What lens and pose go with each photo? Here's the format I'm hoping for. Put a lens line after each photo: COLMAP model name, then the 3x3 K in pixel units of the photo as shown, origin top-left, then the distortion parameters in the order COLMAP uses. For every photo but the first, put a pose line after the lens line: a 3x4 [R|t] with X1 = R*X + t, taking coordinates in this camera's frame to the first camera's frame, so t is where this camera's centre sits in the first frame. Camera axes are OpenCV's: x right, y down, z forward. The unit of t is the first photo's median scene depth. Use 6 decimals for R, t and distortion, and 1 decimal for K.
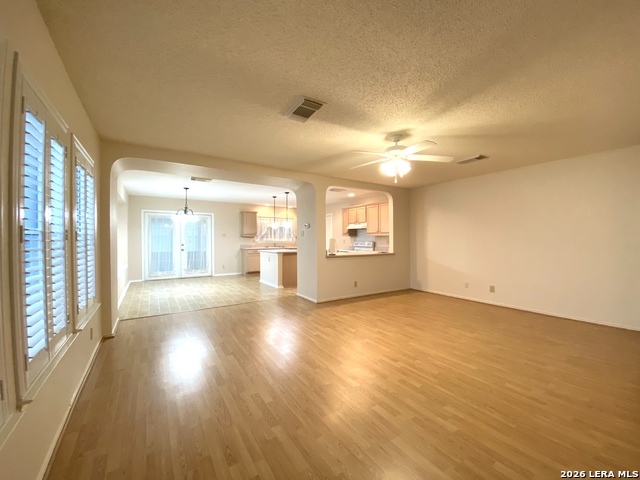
lens RADIAL K [[254.3, 0, 320.0], [0, 254.3, 240.0], [0, 0, 1]] dist [0.016920, -0.000035]
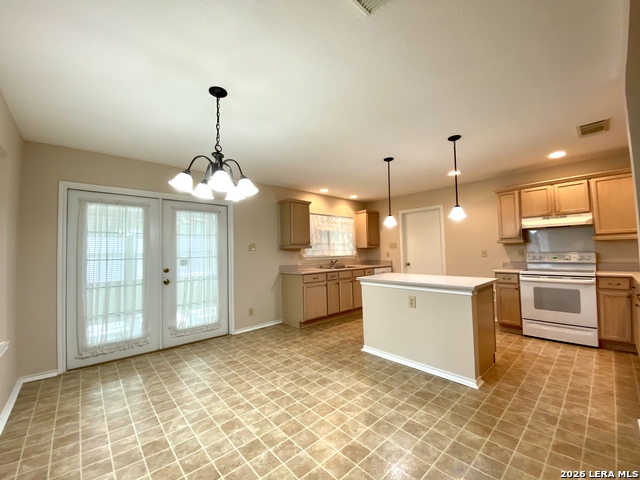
lens RADIAL K [[258.6, 0, 320.0], [0, 258.6, 240.0], [0, 0, 1]] dist [0.026216, -0.022039]
pose [[0.988078, -0.014076, 0.153308, -0.365766], [0.021816, 0.998564, -0.048925, -0.004235], [-0.152399, 0.051687, 0.986967, 0.554055]]
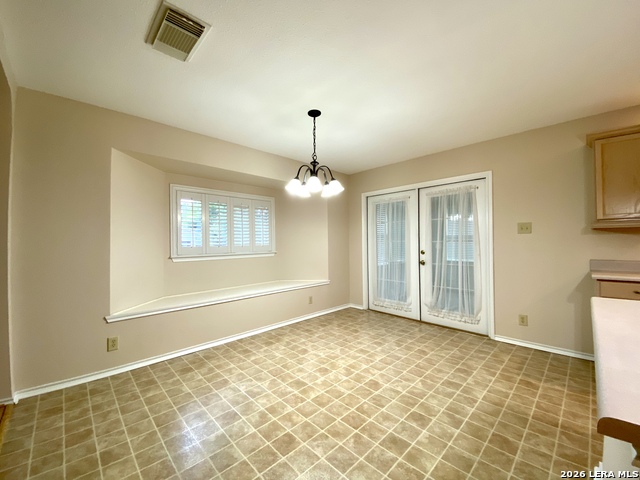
lens RADIAL K [[258.6, 0, 320.0], [0, 258.6, 240.0], [0, 0, 1]] dist [0.026216, -0.022039]
pose [[0.197122, -0.004824, -0.980367, -0.101656], [0.002422, 0.999987, -0.004434, -0.002037], [0.980376, -0.001500, 0.197131, 0.751797]]
